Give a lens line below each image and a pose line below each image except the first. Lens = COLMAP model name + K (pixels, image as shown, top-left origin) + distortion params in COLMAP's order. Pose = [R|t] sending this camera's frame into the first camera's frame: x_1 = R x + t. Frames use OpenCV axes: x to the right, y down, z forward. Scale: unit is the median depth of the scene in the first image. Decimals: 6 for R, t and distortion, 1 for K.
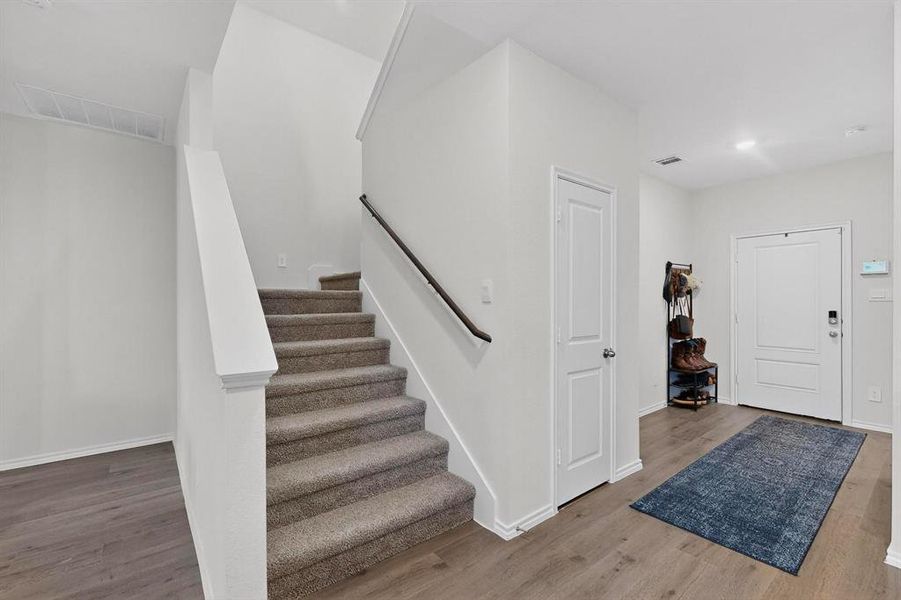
lens RADIAL K [[392.4, 0, 441.0], [0, 392.4, 301.4], [0, 0, 1]] dist [0.004644, 0.000195]
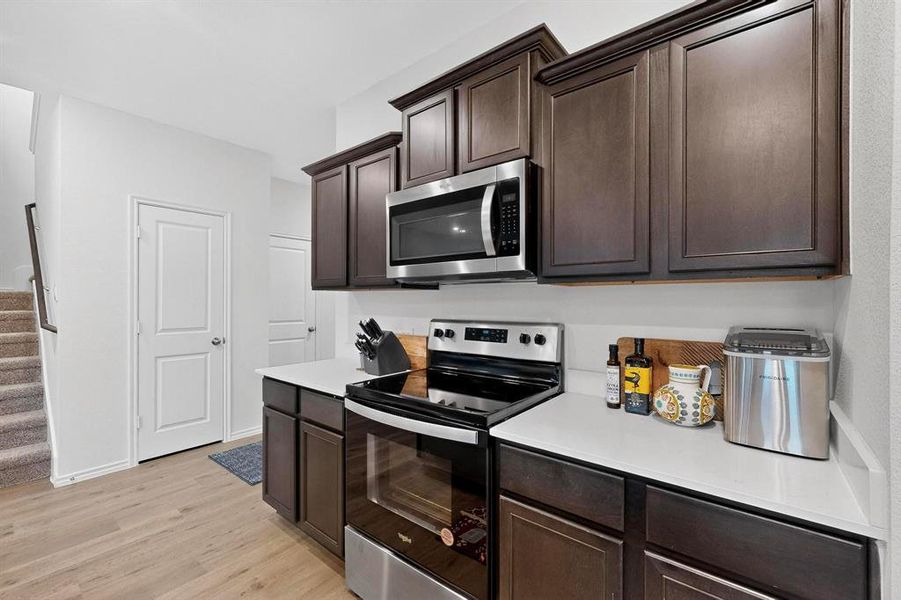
lens RADIAL K [[392.4, 0, 454.5], [0, 392.4, 300.6], [0, 0, 1]] dist [0.004644, 0.000195]
pose [[0.974452, -0.000404, 0.224595, 0.977133], [-0.000940, 0.999982, 0.005875, -0.009115], [-0.224593, -0.005936, 0.974435, -0.461595]]
